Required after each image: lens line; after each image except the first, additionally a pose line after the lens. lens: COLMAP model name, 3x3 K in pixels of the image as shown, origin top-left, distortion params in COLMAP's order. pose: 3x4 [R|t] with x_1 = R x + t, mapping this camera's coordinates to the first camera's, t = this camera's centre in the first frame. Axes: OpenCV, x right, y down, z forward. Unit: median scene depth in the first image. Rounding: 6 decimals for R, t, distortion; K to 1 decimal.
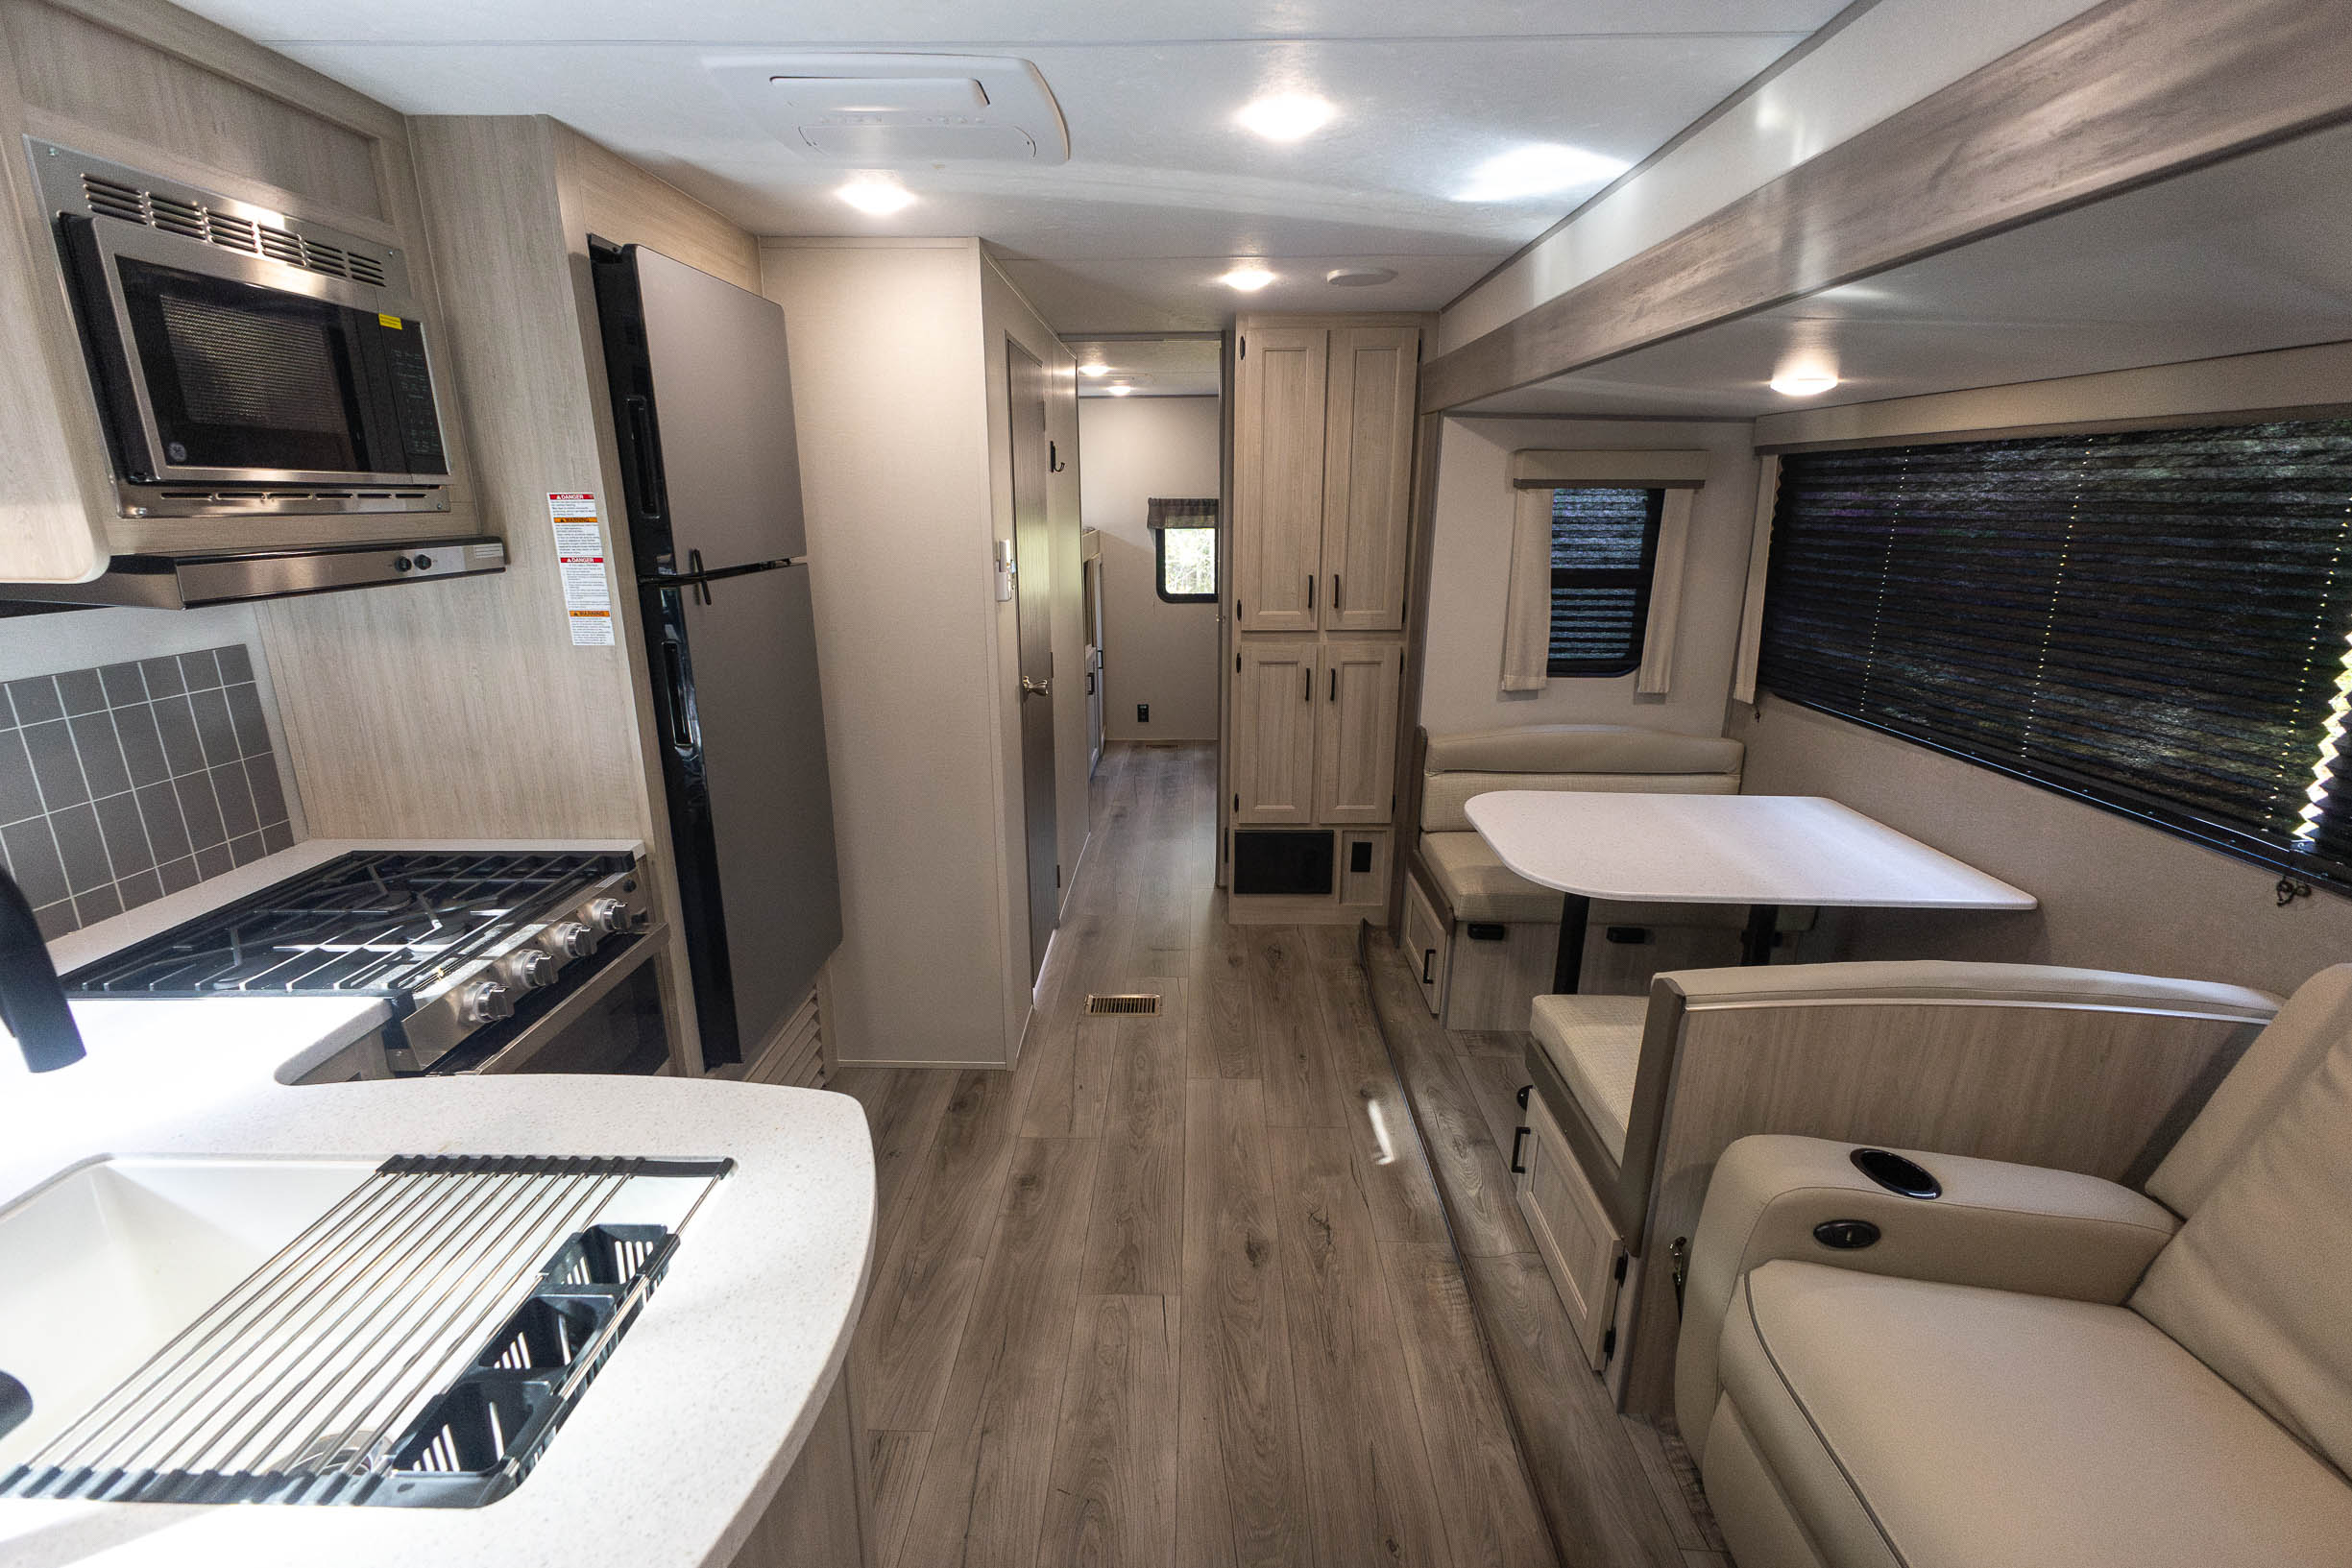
lens RADIAL K [[1017.7, 0, 1165.5], [0, 1017.7, 786.0], [0, 0, 1]] dist [0.015100, -0.002154]
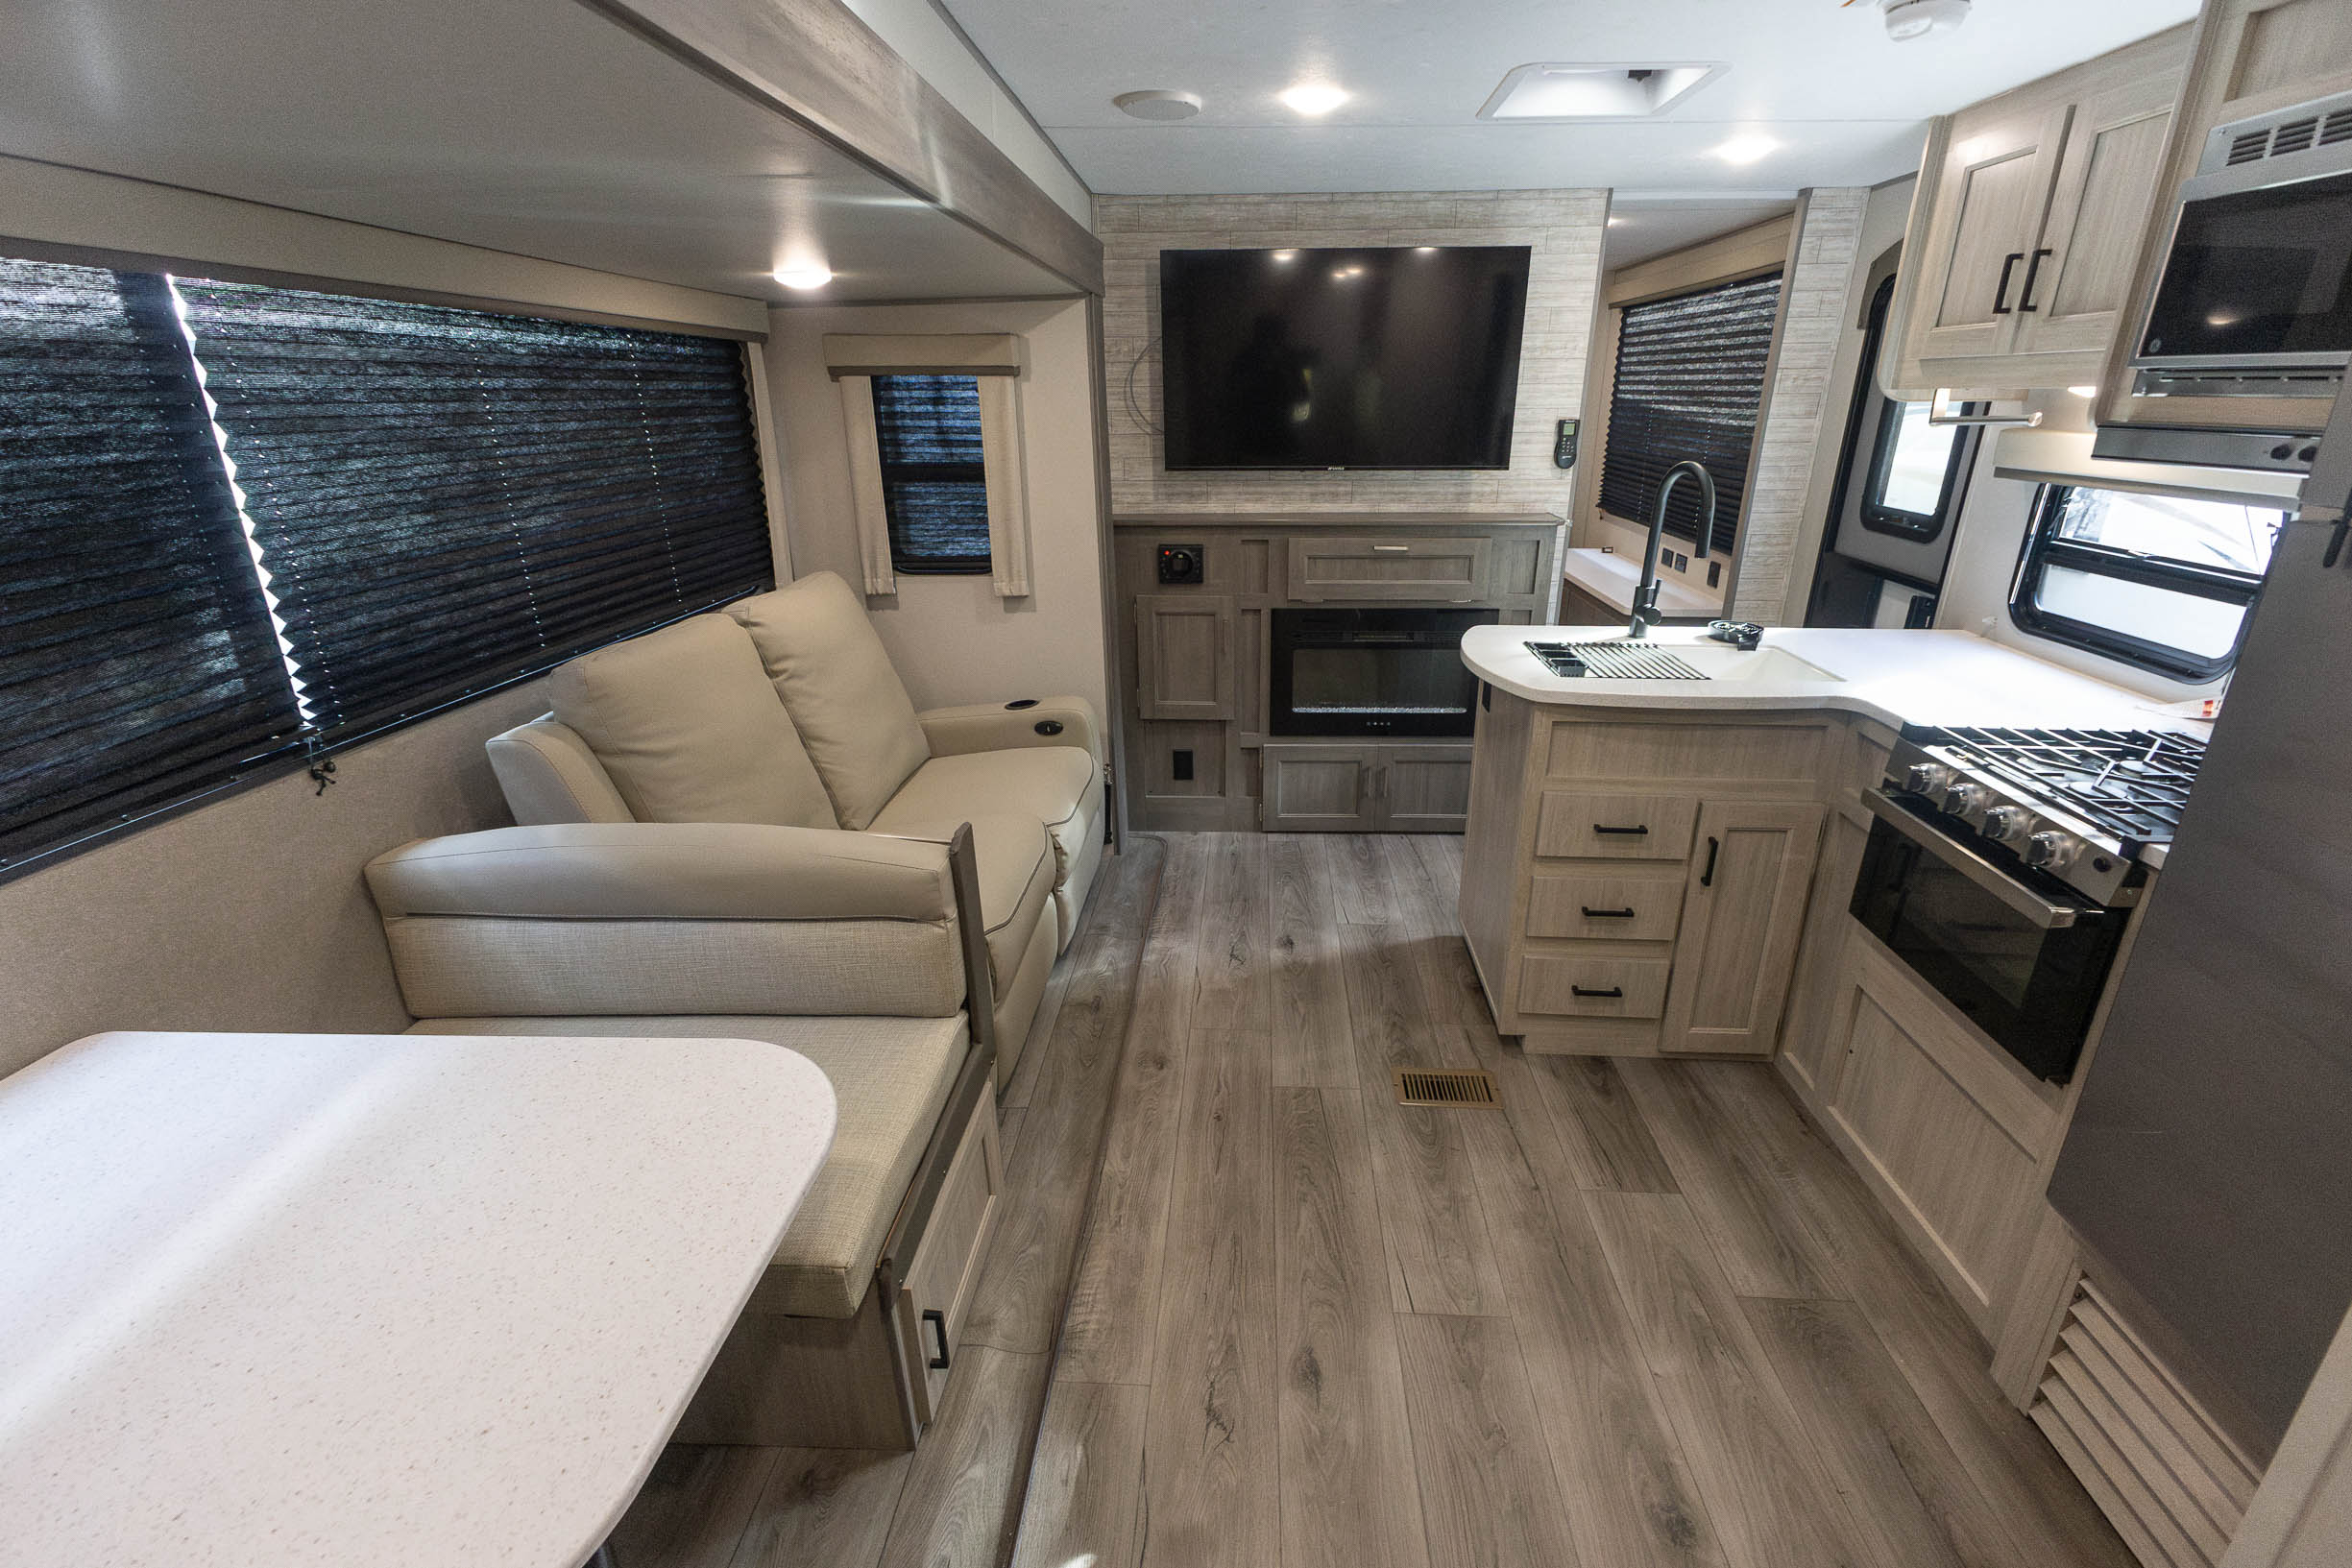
lens RADIAL K [[1017.7, 0, 1219.3], [0, 1017.7, 784.4], [0, 0, 1]] dist [0.015100, -0.002154]
pose [[-0.999976, -0.006909, -0.000369, 0.200100], [-0.005727, 0.796602, 0.604477, -0.468497], [-0.003883, 0.604464, -0.796623, 1.683700]]
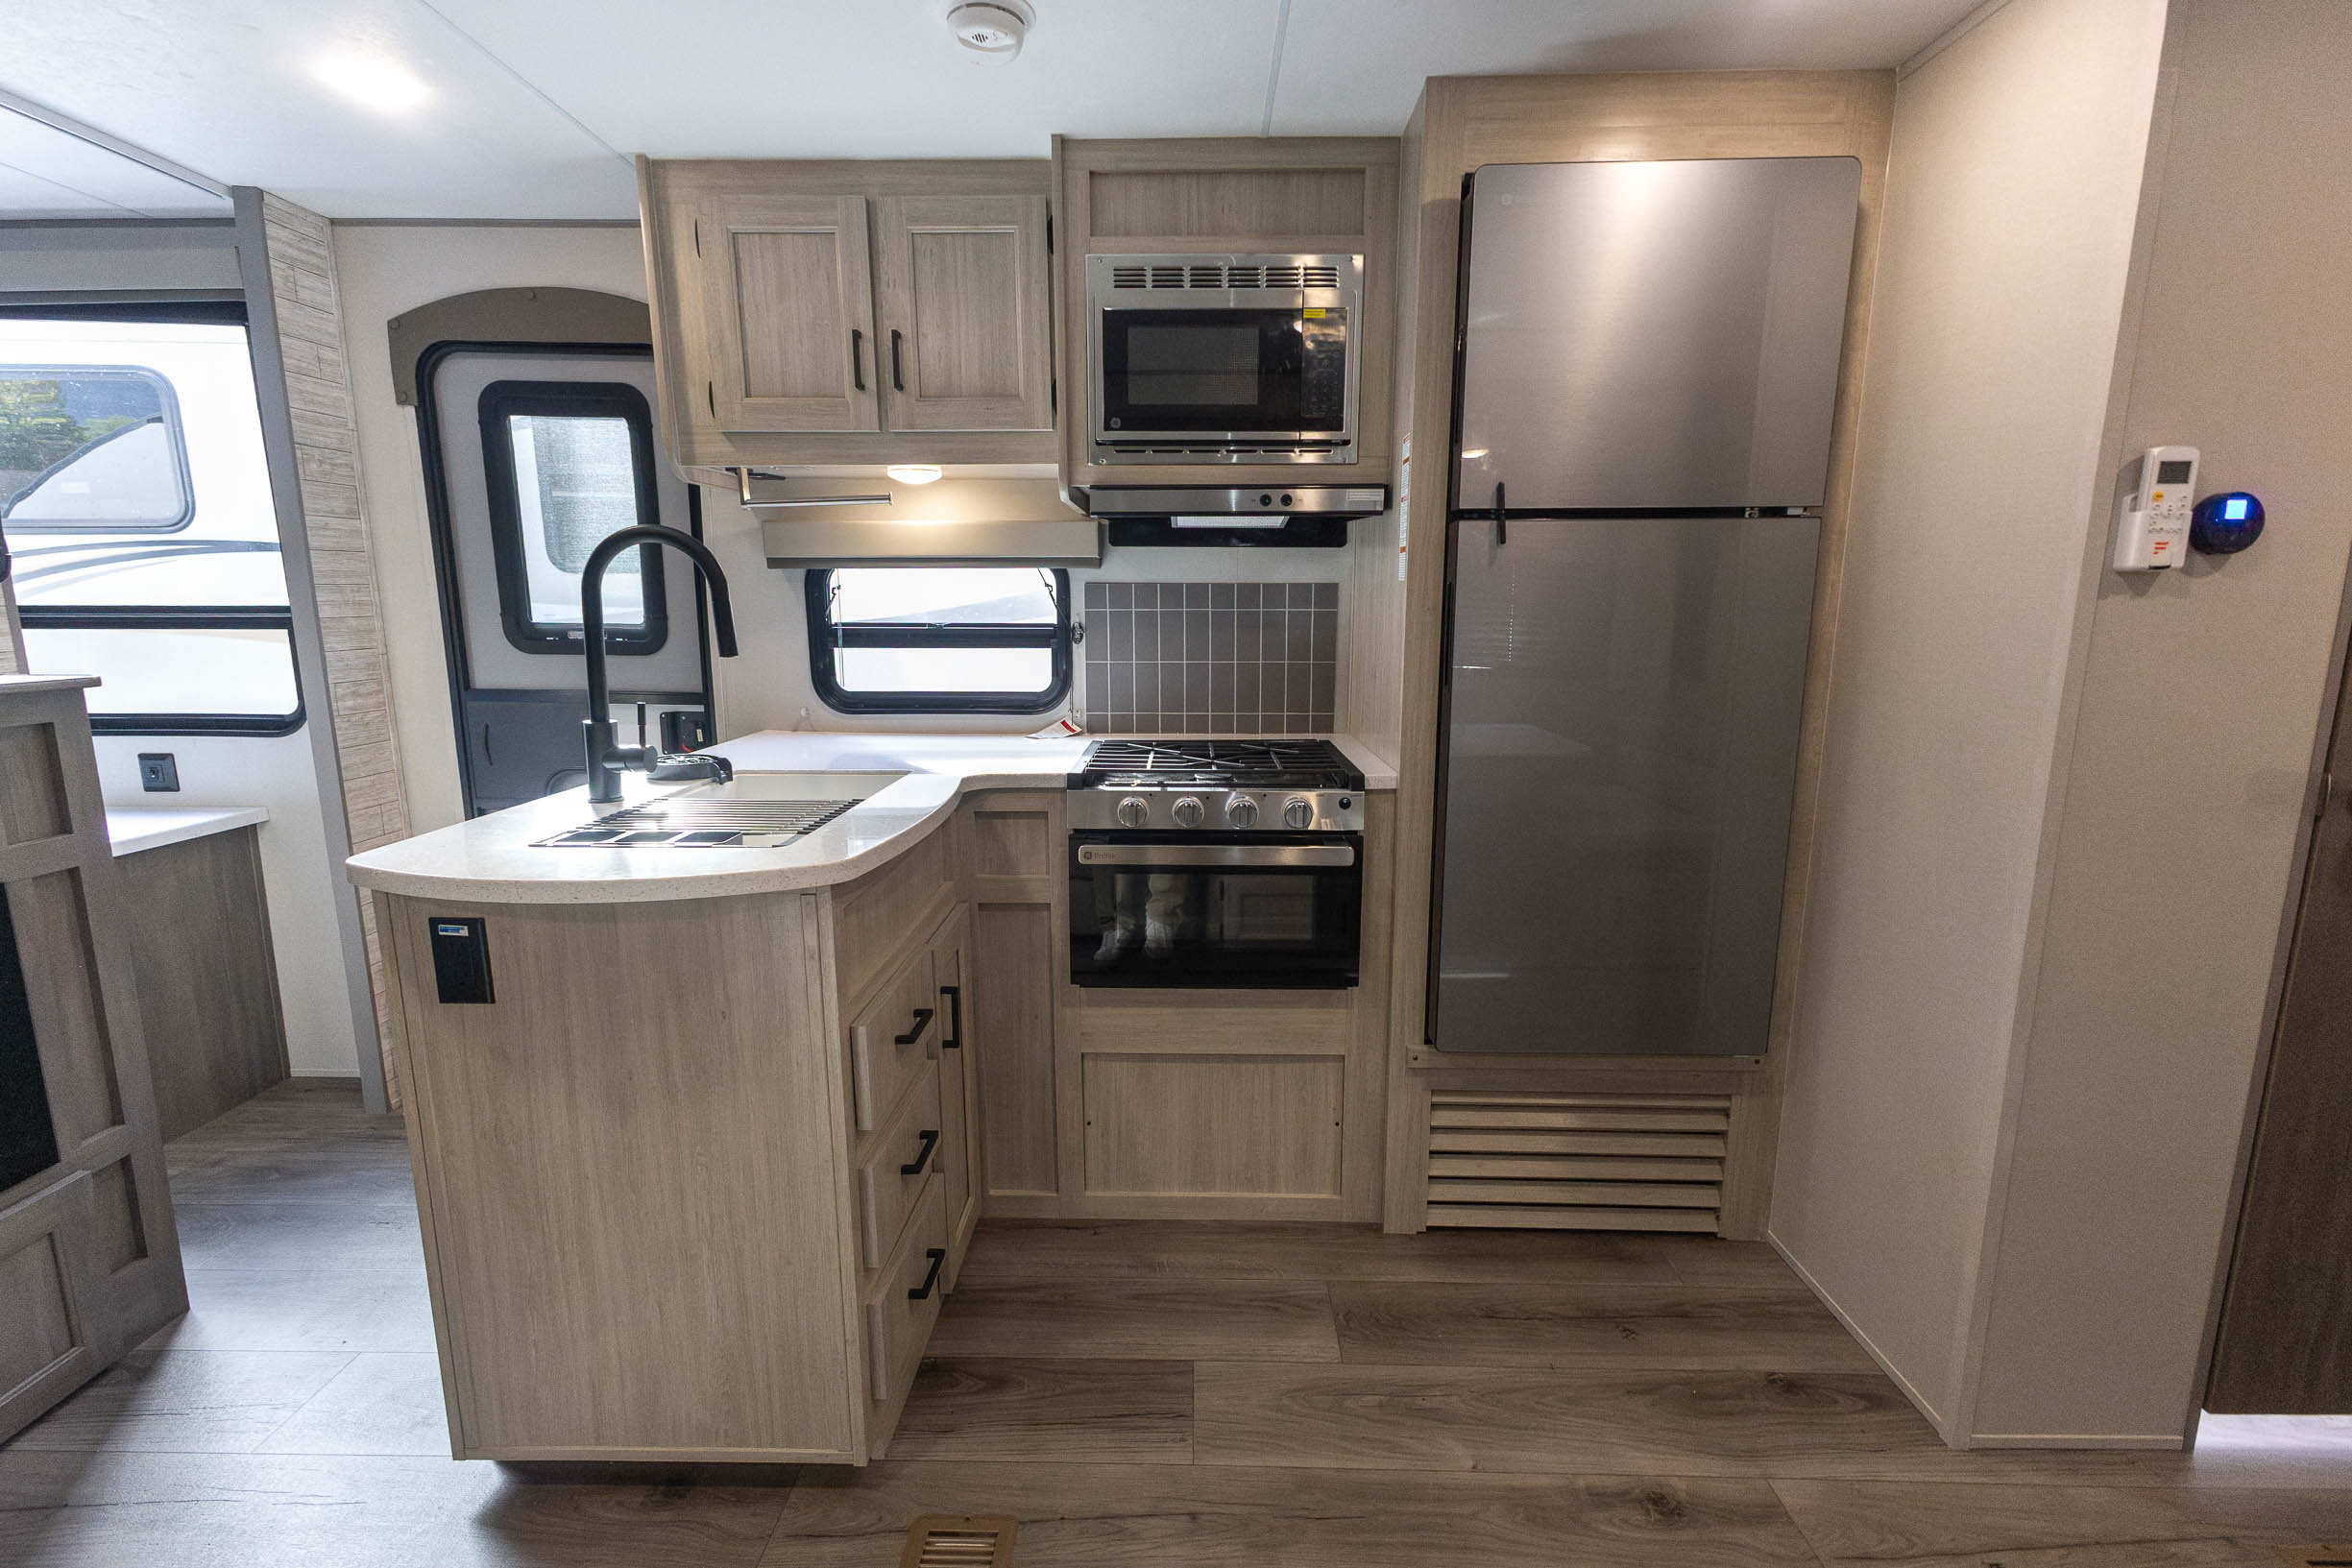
lens RADIAL K [[1017.7, 0, 1180.3], [0, 1017.7, 780.8], [0, 0, 1]] dist [0.015100, -0.002154]
pose [[0.011111, 0.176157, -0.984299, 0.526678], [-0.274534, 0.947071, 0.166395, -0.054708], [0.961513, 0.268375, 0.058884, 0.793631]]
